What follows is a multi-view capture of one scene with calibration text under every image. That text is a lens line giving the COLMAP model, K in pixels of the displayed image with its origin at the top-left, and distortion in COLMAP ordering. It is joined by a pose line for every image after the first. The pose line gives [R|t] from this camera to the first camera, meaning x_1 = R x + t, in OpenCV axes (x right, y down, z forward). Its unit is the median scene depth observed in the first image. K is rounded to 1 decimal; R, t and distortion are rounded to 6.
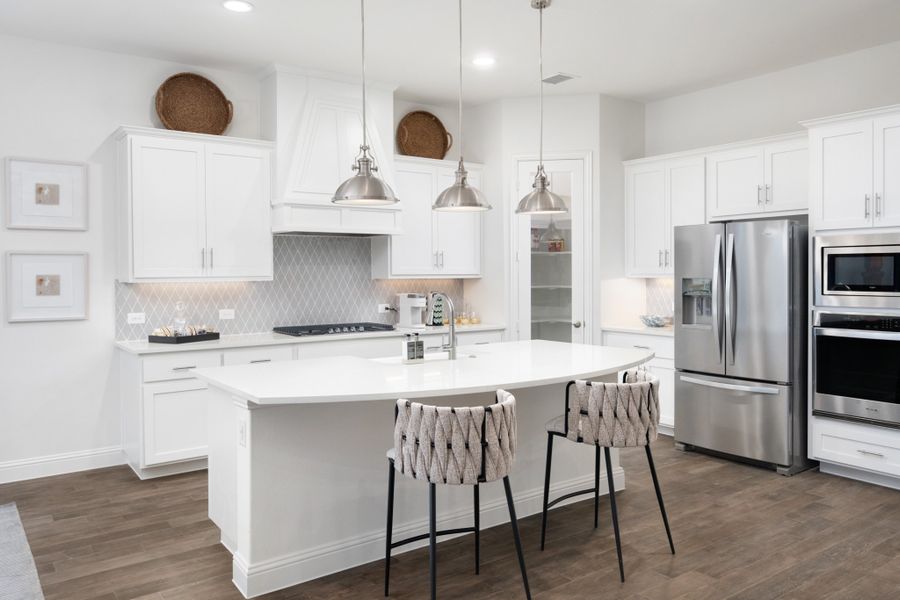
lens RADIAL K [[684.2, 0, 442.8], [0, 684.2, 278.6], [0, 0, 1]] dist [0.002040, 0.007453]
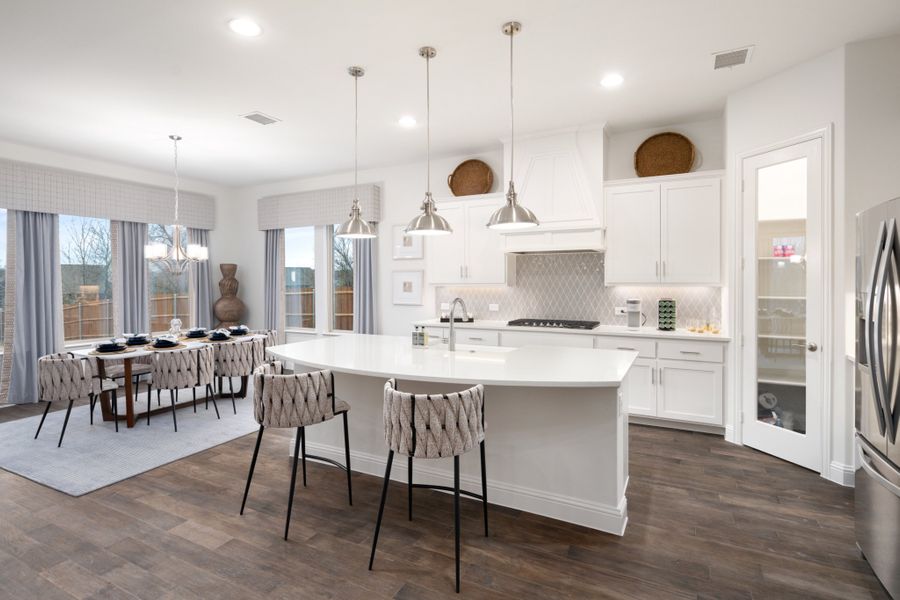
lens RADIAL K [[438.5, 0, 445.0], [0, 438.5, 284.4], [0, 0, 1]] dist [0.005126, -0.003102]
pose [[0.454137, 0.011353, -0.890860, 0.615571], [-0.006772, 0.999934, 0.009290, -0.010183], [0.890906, 0.001814, 0.454184, 0.523832]]
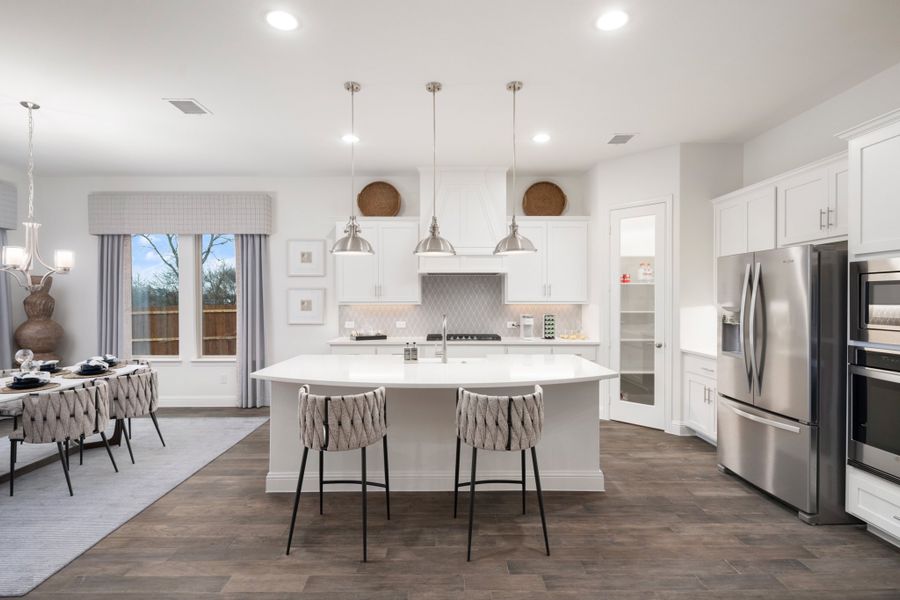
lens RADIAL K [[438.5, 0, 437.7], [0, 438.5, 301.9], [0, 0, 1]] dist [0.005126, -0.003102]
pose [[0.812040, 0.008495, -0.583540, 0.437126], [-0.008911, 0.999958, 0.002157, -0.006186], [0.583533, 0.003448, 0.812082, 0.229878]]
